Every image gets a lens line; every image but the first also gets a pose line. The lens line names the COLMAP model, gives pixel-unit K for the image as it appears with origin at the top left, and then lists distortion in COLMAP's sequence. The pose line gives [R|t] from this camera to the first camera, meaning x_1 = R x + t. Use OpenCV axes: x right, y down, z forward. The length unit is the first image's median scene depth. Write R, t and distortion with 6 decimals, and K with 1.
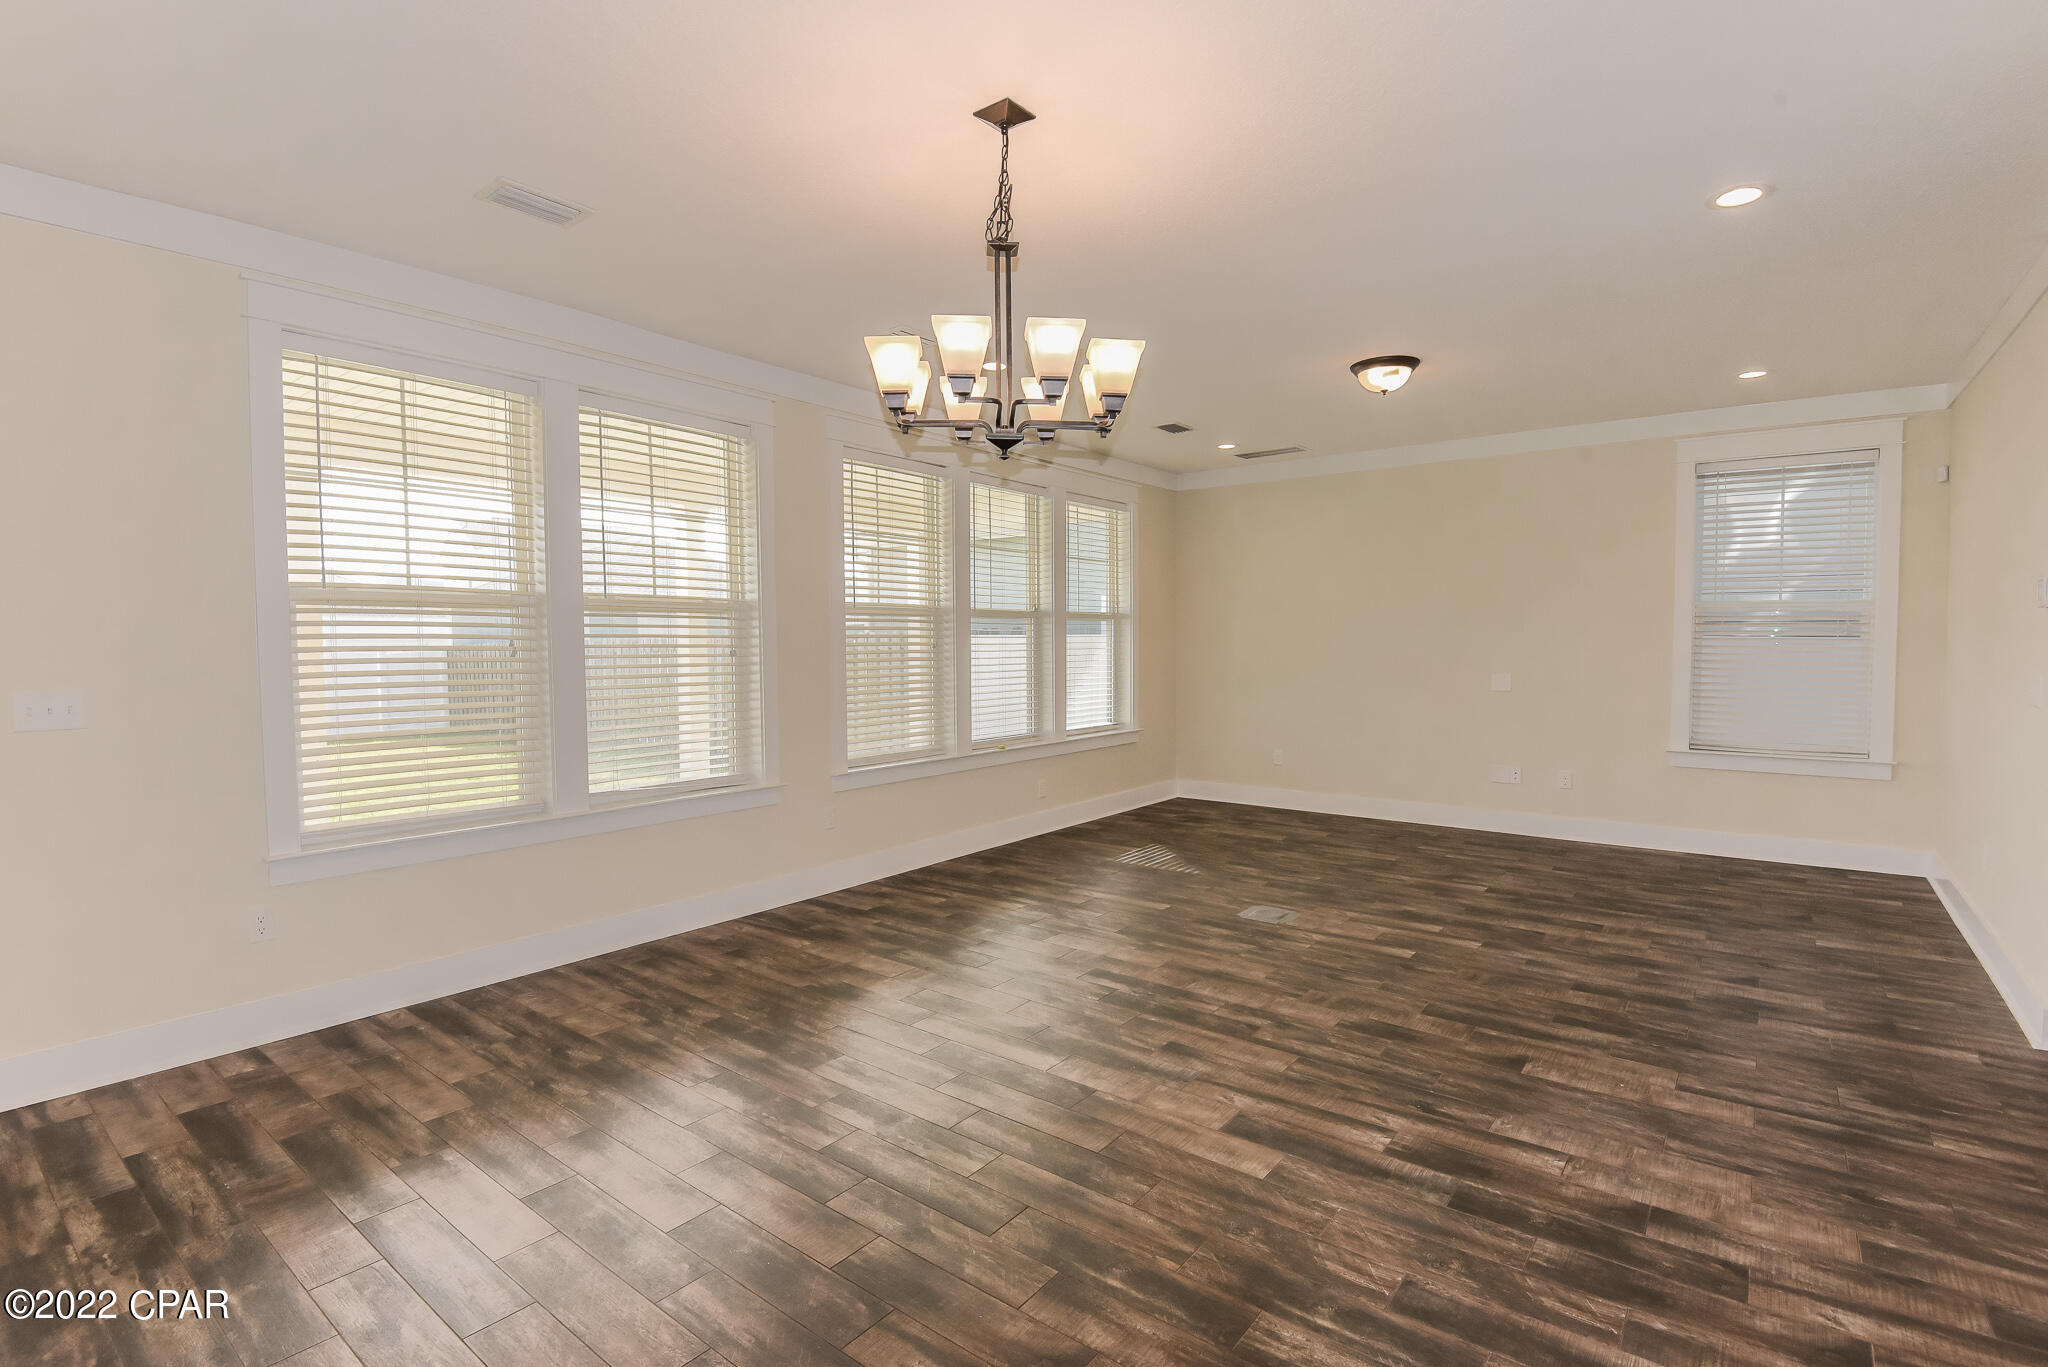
lens RADIAL K [[968.1, 0, 1026.7], [0, 968.1, 687.4], [0, 0, 1]] dist [-0.032476, -0.005031]
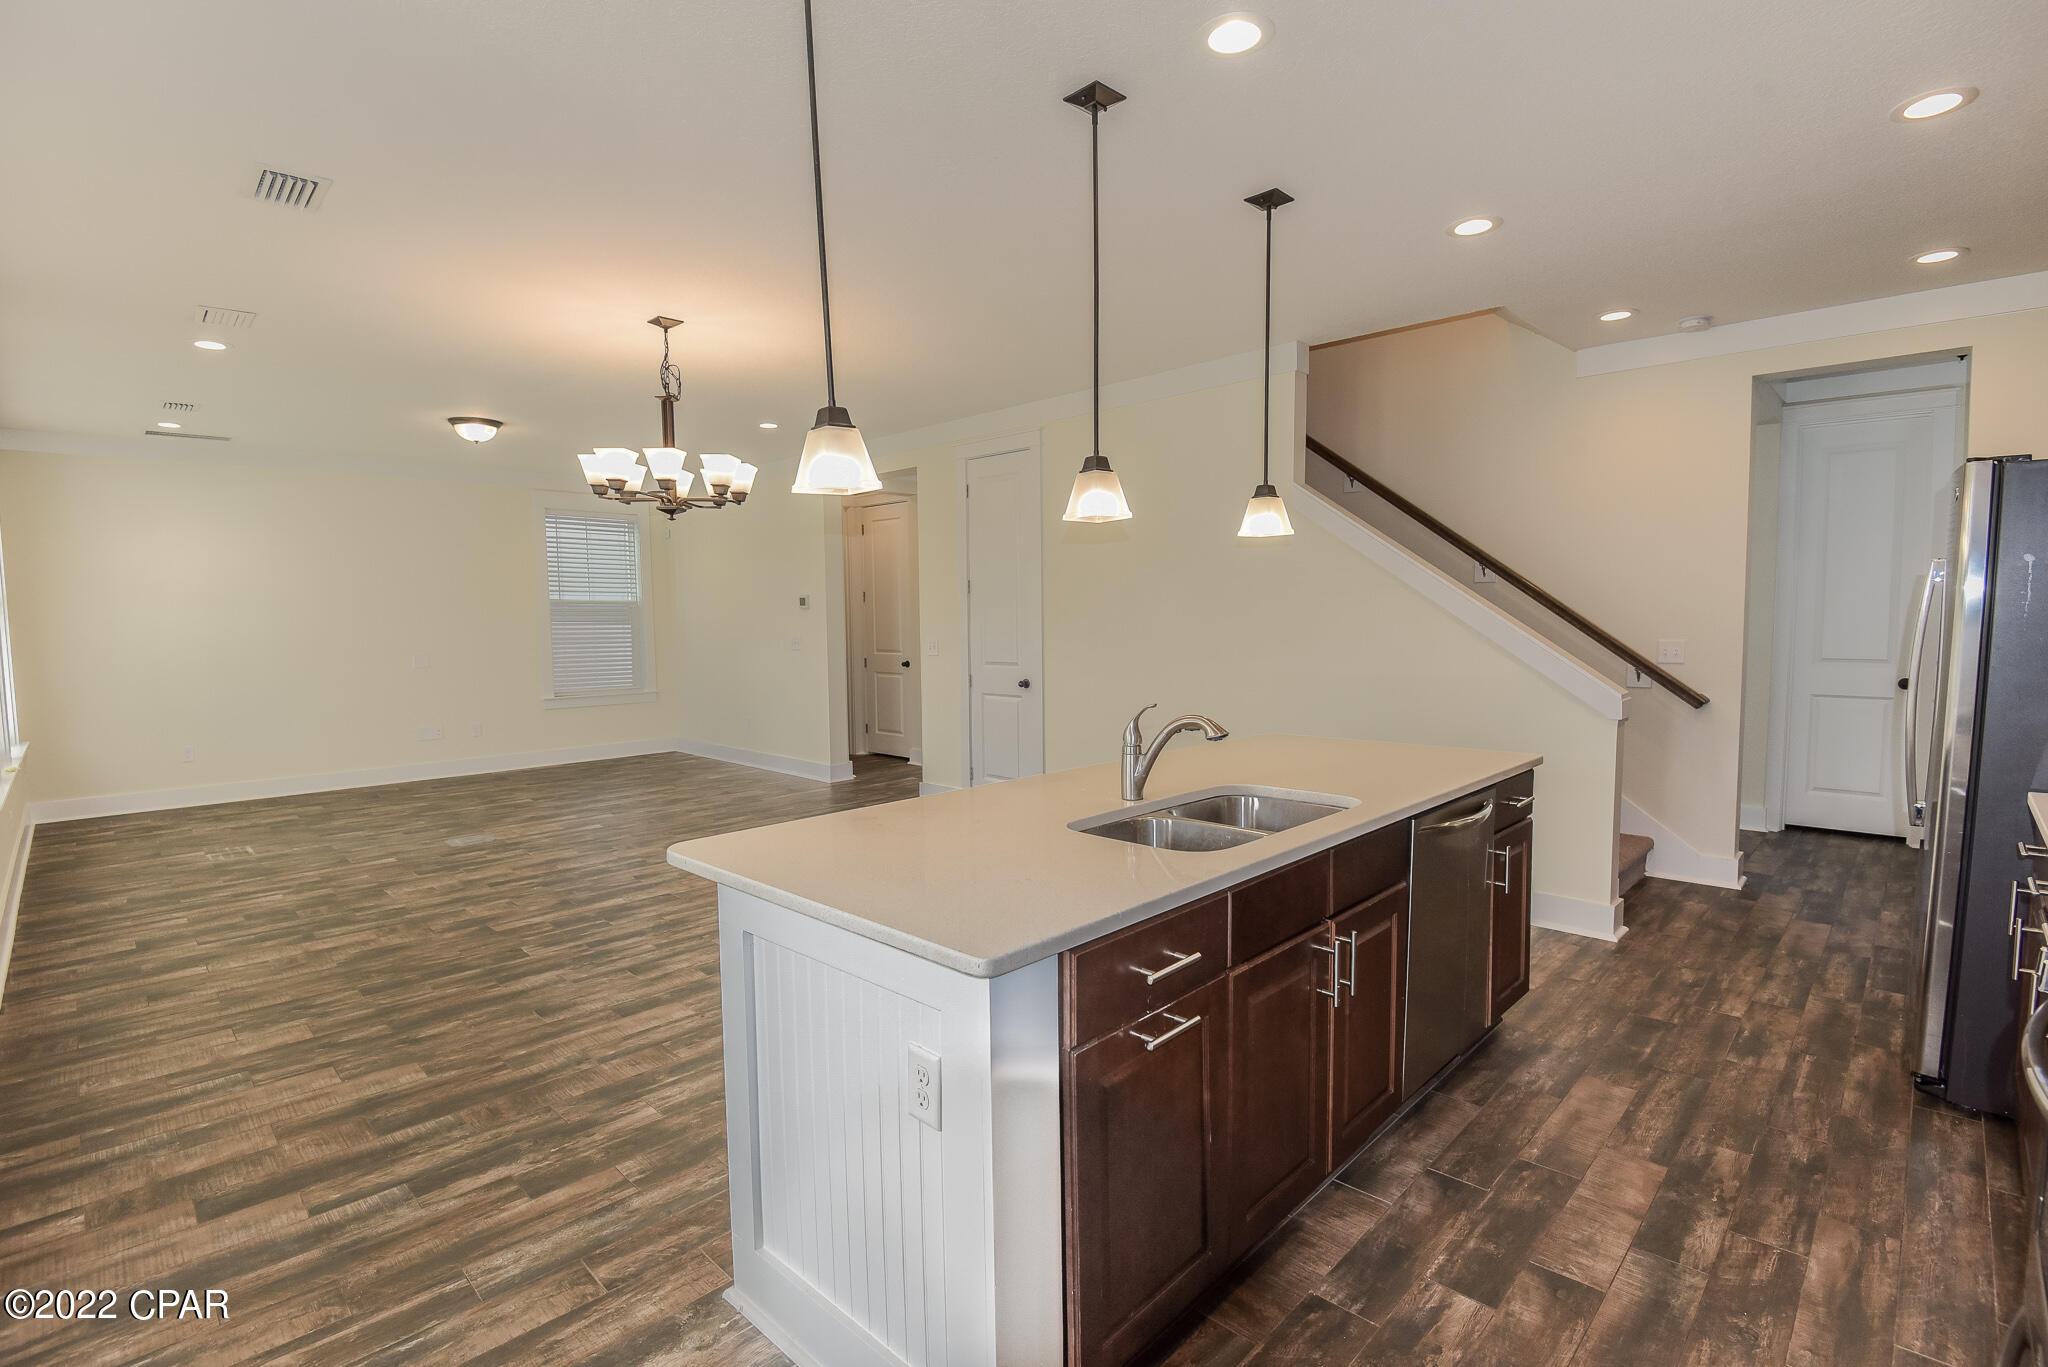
lens RADIAL K [[968.1, 0, 1045.4], [0, 968.1, 687.0], [0, 0, 1]] dist [-0.032476, -0.005031]
pose [[0.110747, -0.077150, 0.990850, -1.334409], [0.065157, 0.995401, 0.070222, -0.012532], [-0.991711, 0.056784, 0.115264, 0.122702]]
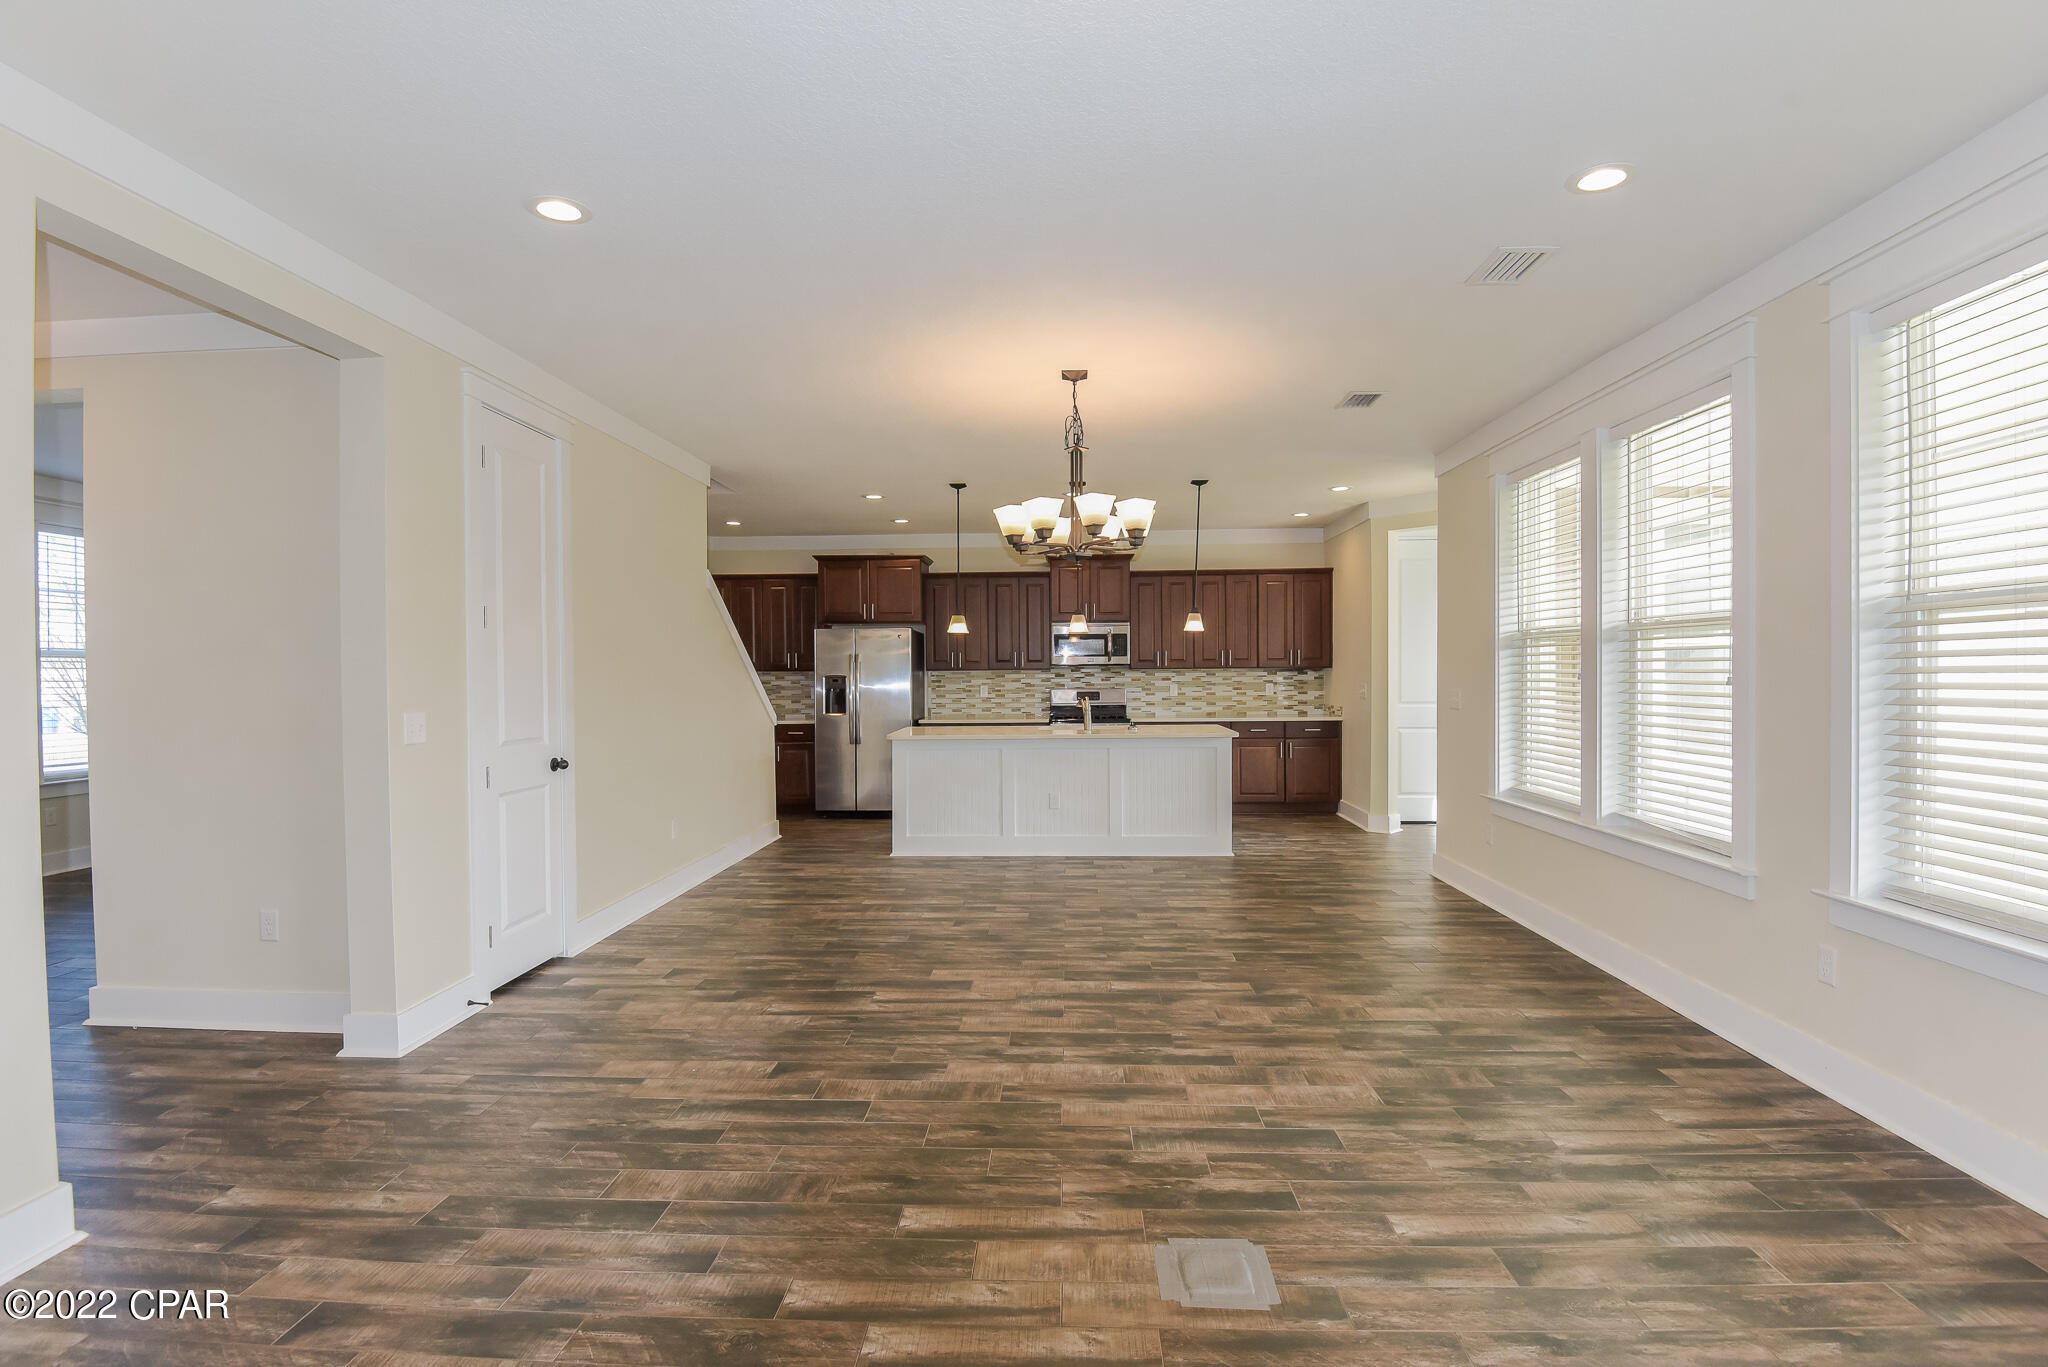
lens RADIAL K [[968.1, 0, 1026.3], [0, 968.1, 678.9], [0, 0, 1]] dist [-0.032476, -0.005031]
pose [[-0.818660, 0.015944, -0.574057, 0.854029], [-0.017744, 0.998435, 0.053035, -0.101693], [0.574005, 0.053604, -0.817096, 1.917130]]
